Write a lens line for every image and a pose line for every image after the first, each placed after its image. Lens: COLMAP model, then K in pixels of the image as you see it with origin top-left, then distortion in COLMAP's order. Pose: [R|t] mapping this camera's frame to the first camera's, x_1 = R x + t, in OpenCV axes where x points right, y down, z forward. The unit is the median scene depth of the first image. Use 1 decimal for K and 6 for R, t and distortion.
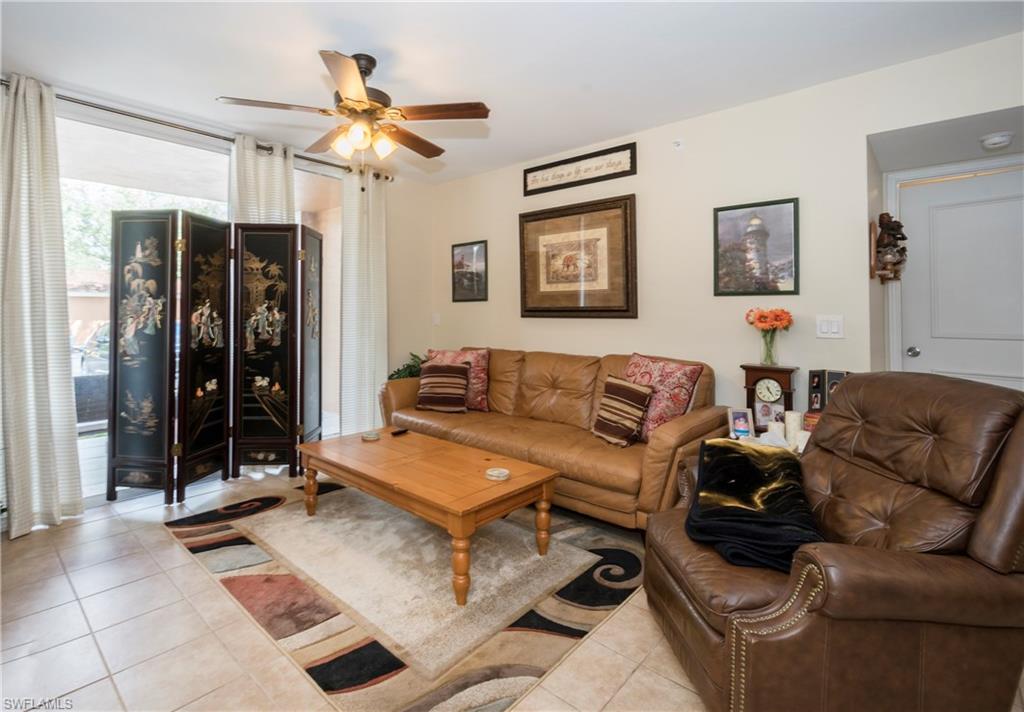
lens RADIAL K [[468.5, 0, 506.3], [0, 468.5, 307.0], [0, 0, 1]] dist [0.005973, -0.000537]
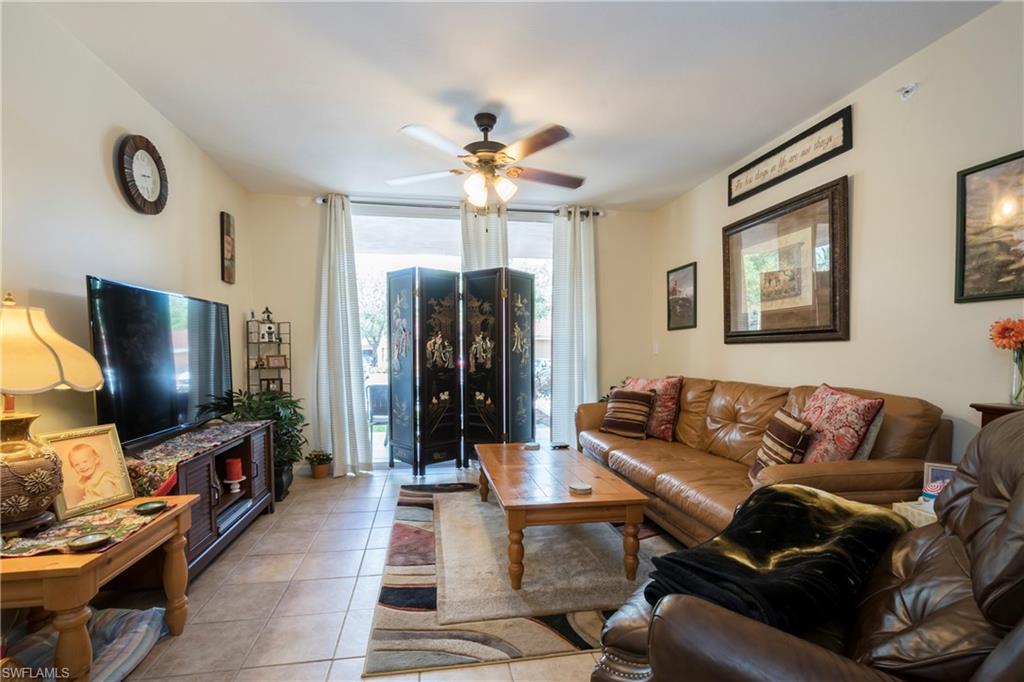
lens RADIAL K [[447.7, 0, 497.1], [0, 447.7, 364.9], [0, 0, 1]] dist [0.002722, 0.000012]
pose [[0.800024, 0.014793, -0.599785, 0.255166], [0.014920, 0.998896, 0.044537, 0.022585], [0.599782, -0.044580, 0.798920, 0.067210]]
